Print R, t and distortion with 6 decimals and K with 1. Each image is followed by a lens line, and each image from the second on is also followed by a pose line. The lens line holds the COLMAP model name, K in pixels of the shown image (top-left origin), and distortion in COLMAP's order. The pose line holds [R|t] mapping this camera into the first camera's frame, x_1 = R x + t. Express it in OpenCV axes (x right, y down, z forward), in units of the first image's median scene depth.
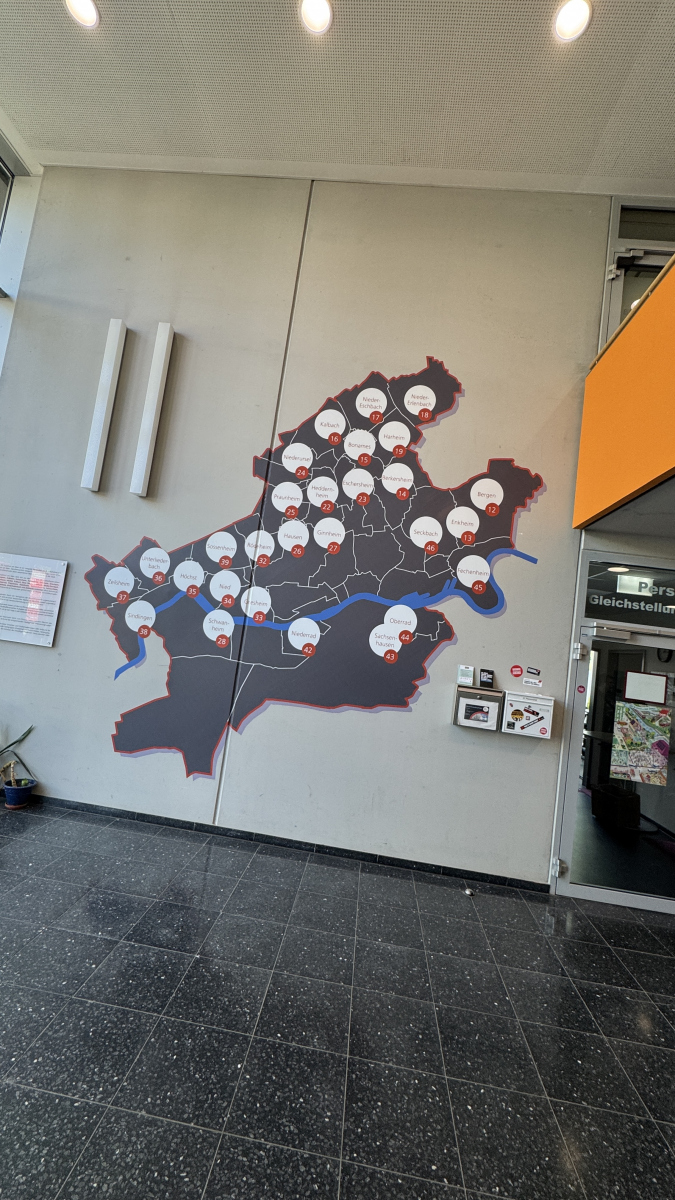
lens RADIAL K [[476.6, 0, 340.1], [0, 476.6, 603.6], [0, 0, 1]] dist [0.004121, 0.000259]
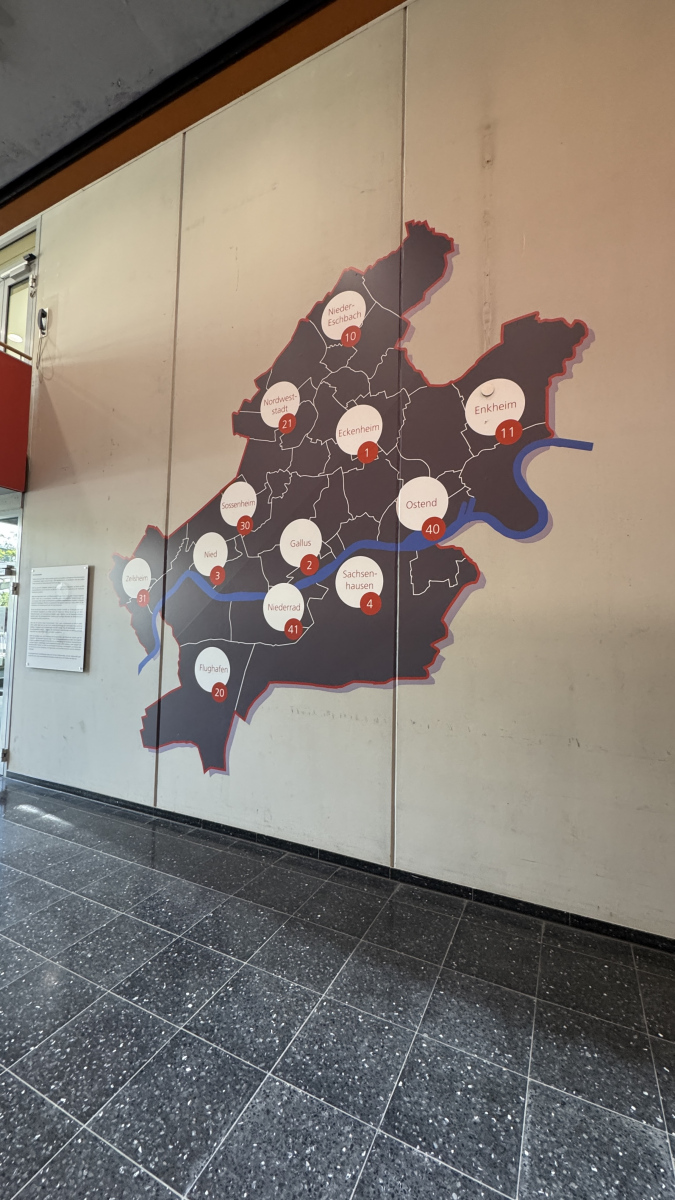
lens RADIAL K [[476.6, 0, 338.0], [0, 476.6, 596.8], [0, 0, 1]] dist [0.004121, 0.000259]
pose [[0.925499, -0.138498, -0.352519, 0.284237], [0.139437, 0.989967, -0.022864, 0.083616], [0.352149, -0.027994, 0.935525, 0.238082]]
